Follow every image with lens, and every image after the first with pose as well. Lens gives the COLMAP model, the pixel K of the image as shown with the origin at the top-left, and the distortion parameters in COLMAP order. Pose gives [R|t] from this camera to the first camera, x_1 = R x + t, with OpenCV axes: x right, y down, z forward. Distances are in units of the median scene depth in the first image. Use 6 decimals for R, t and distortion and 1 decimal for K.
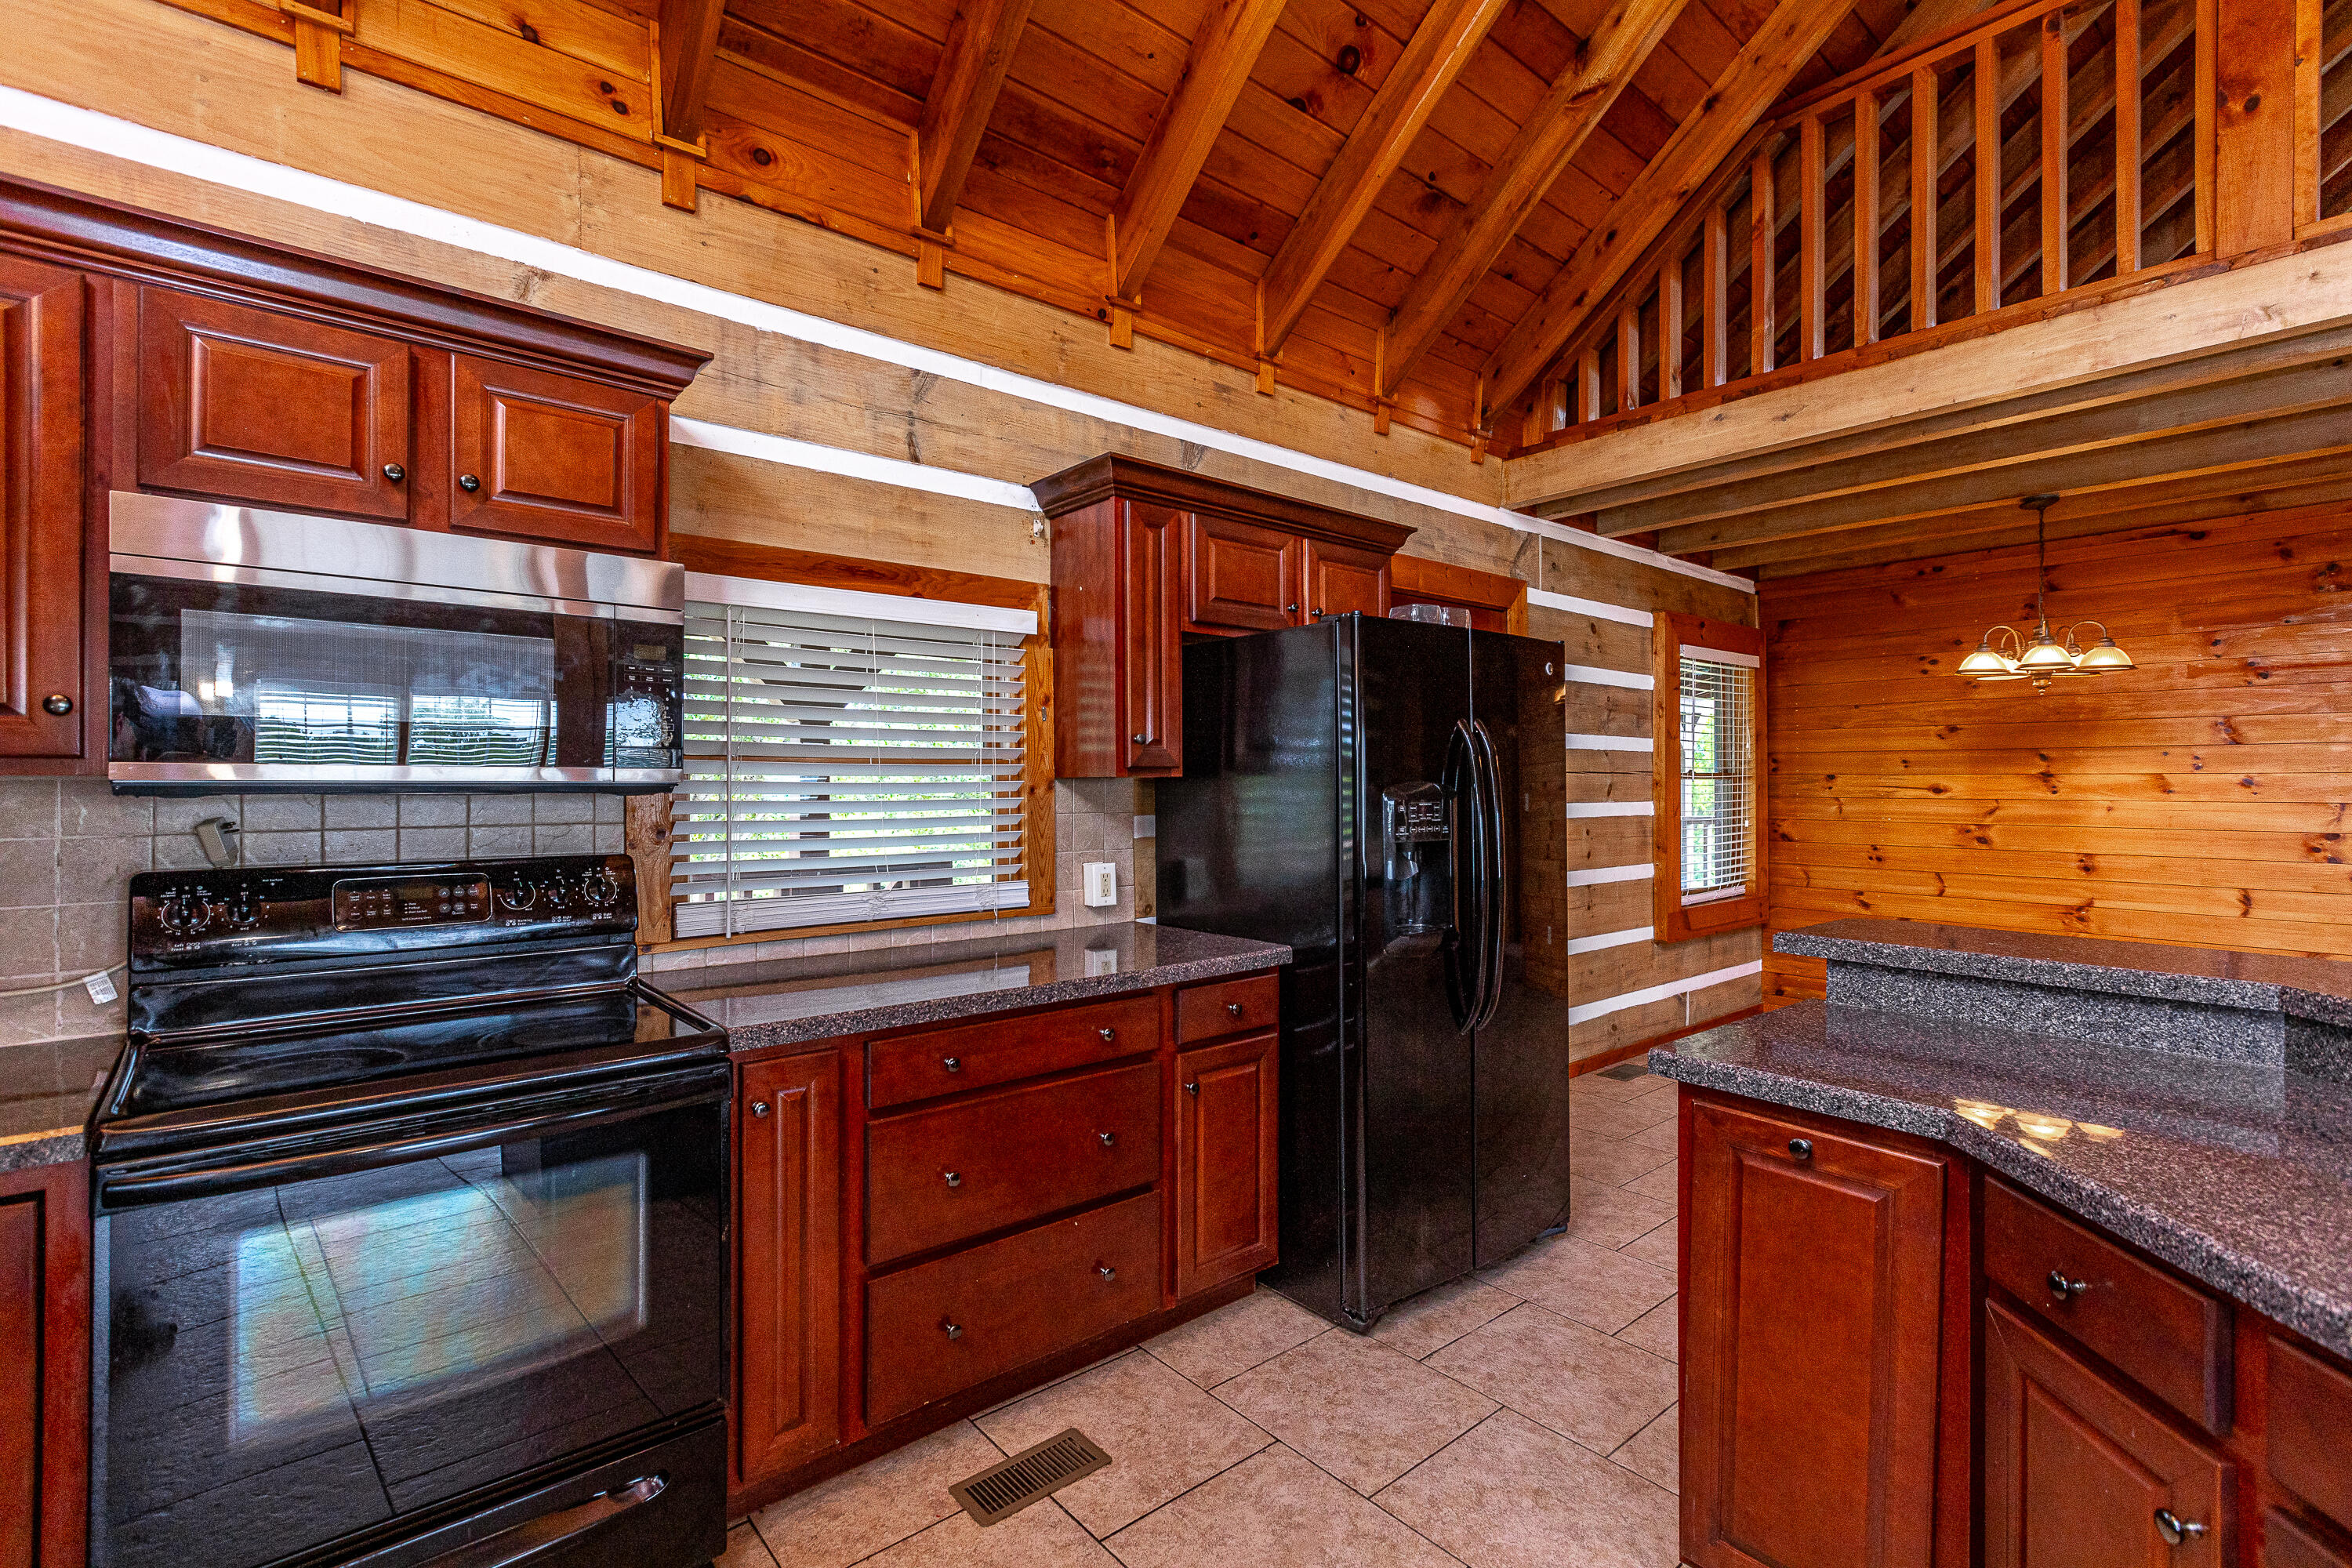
lens RADIAL K [[1063.1, 0, 1176.0], [0, 1063.1, 784.0], [0, 0, 1]] dist [0.003817, 0.000477]
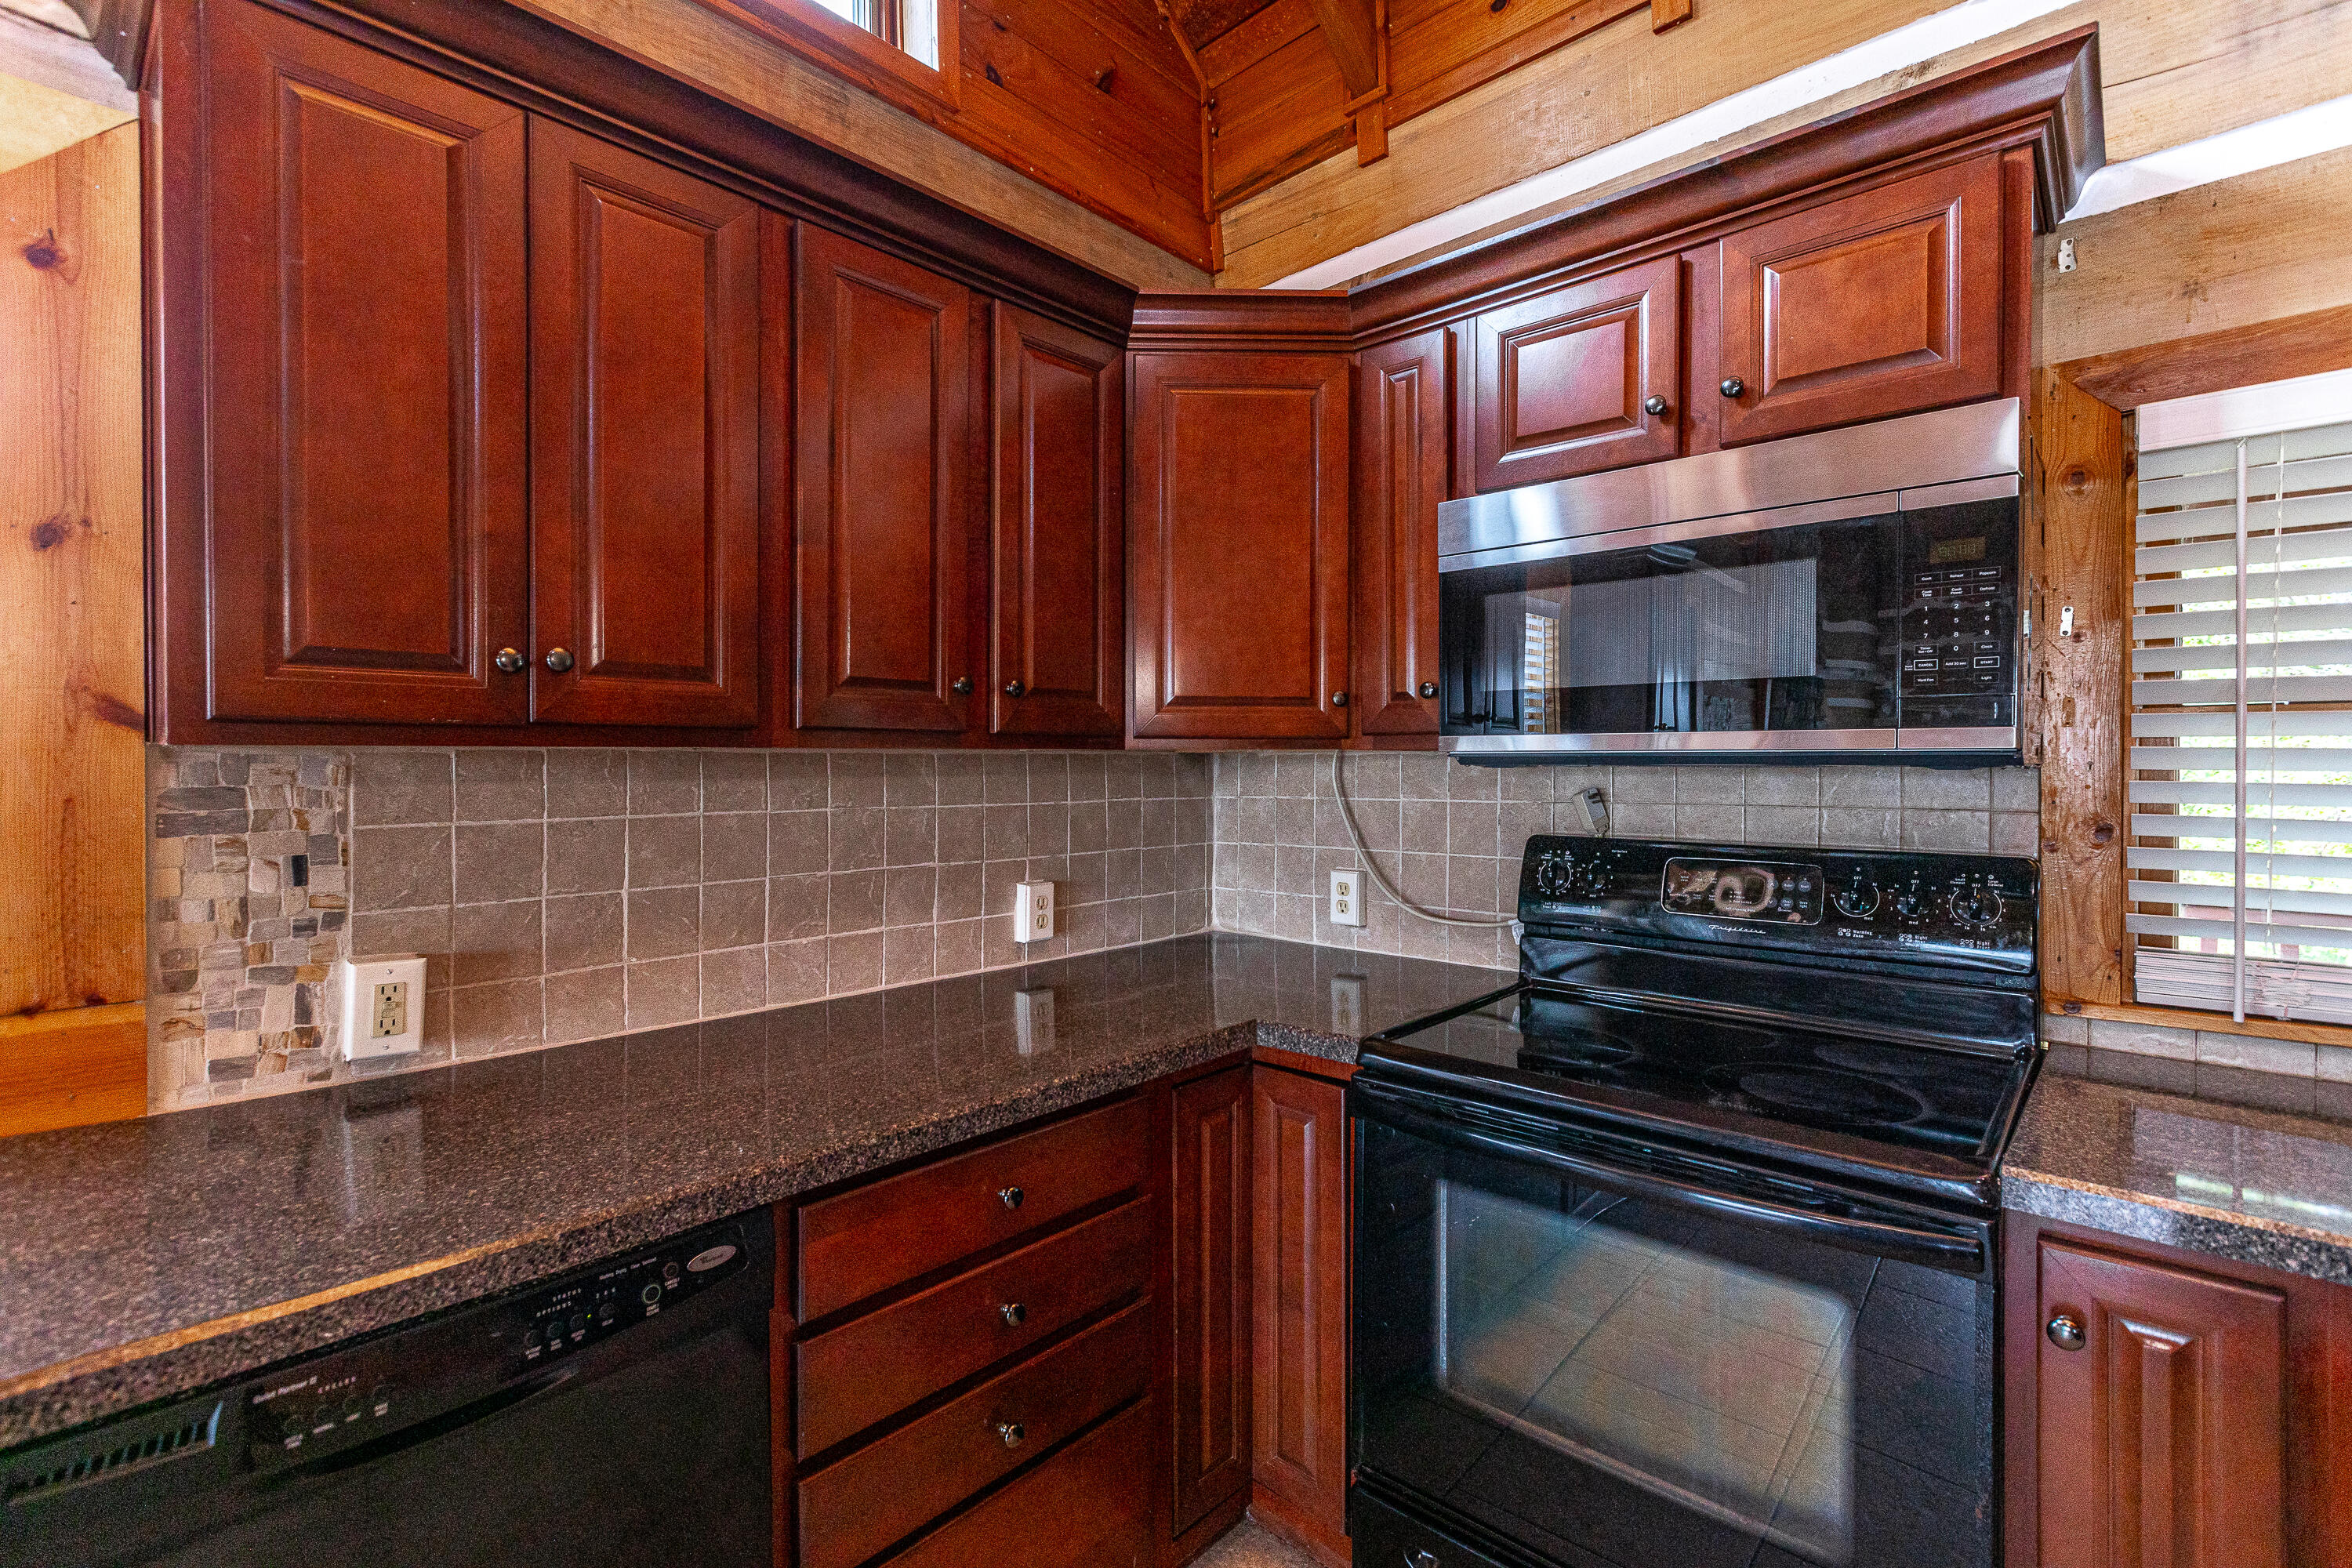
lens RADIAL K [[1063.1, 0, 1176.0], [0, 1063.1, 784.0], [0, 0, 1]] dist [0.003817, 0.000477]
pose [[0.120643, 0.016687, -0.992556, 0.087680], [-0.002729, 0.999860, 0.016479, 0.009181], [0.992692, 0.000721, 0.120672, 0.390488]]
